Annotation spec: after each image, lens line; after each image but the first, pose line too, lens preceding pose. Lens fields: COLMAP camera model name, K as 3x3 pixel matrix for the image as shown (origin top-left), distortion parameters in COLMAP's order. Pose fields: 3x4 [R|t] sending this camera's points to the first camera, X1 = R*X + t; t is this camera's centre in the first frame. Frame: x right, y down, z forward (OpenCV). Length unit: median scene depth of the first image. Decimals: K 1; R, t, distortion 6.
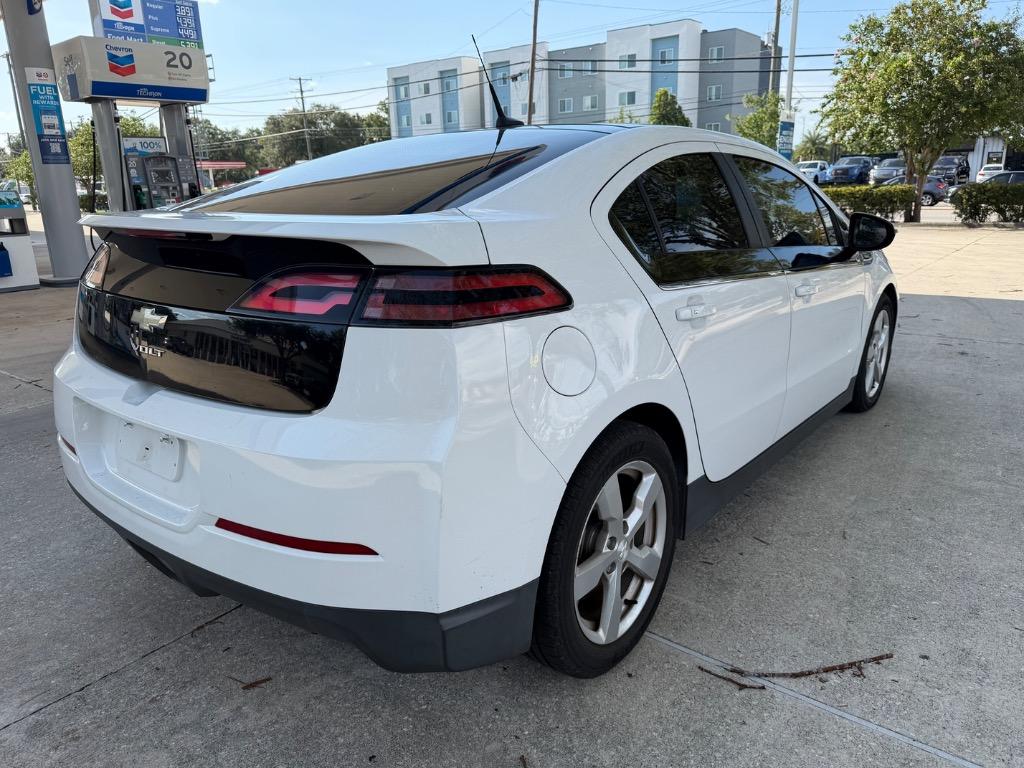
lens RADIAL K [[725.4, 0, 507.2], [0, 725.4, 390.5], [0, 0, 1]] dist [0.056594, -0.076901]
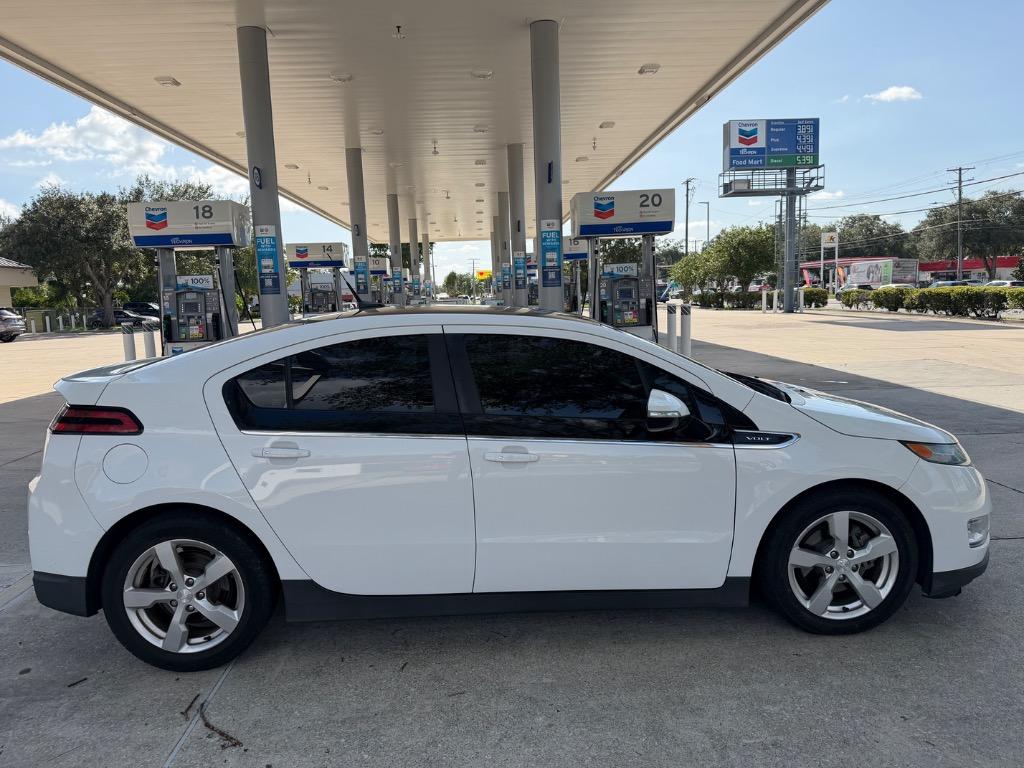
lens RADIAL K [[725.4, 0, 507.2], [0, 725.4, 390.5], [0, 0, 1]] dist [0.056594, -0.076901]
pose [[0.652035, 0.100502, -0.751498, 0.359019], [-0.189600, 0.981297, -0.033272, -0.059605], [0.734099, 0.164179, 0.658896, 0.084250]]
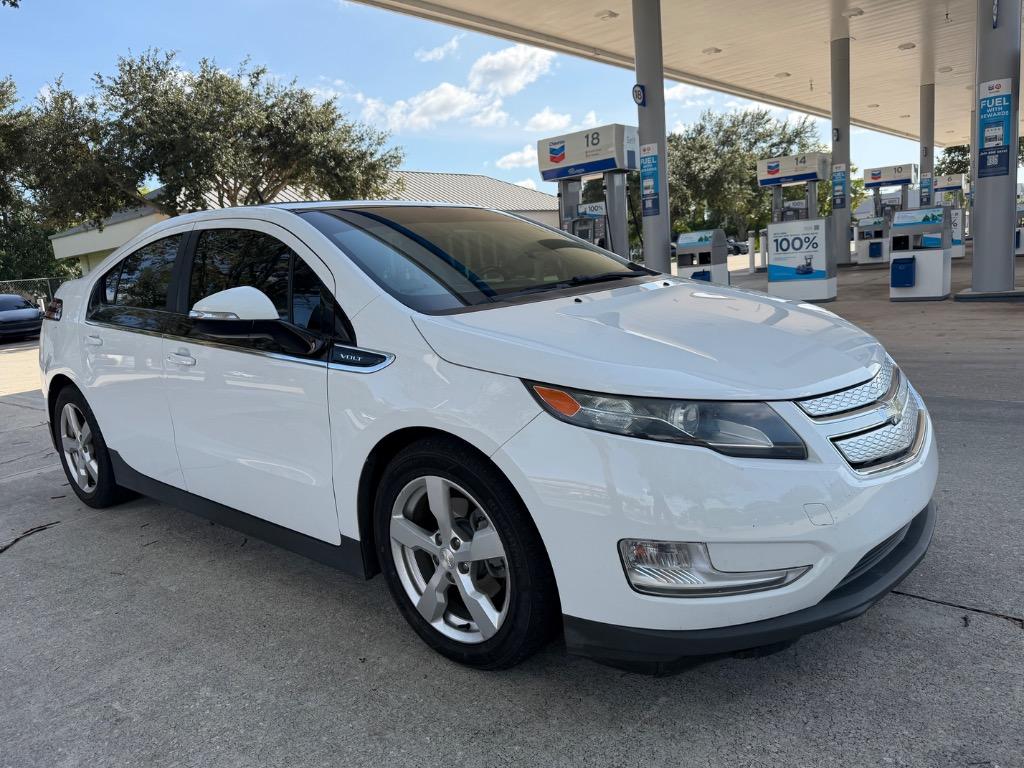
lens RADIAL K [[725.4, 0, 507.2], [0, 725.4, 390.5], [0, 0, 1]] dist [0.056594, -0.076901]
pose [[-0.057550, 0.203838, -0.977312, 0.419294], [-0.190860, 0.958632, 0.211181, -0.120083], [0.979929, 0.198683, -0.016265, 0.442150]]
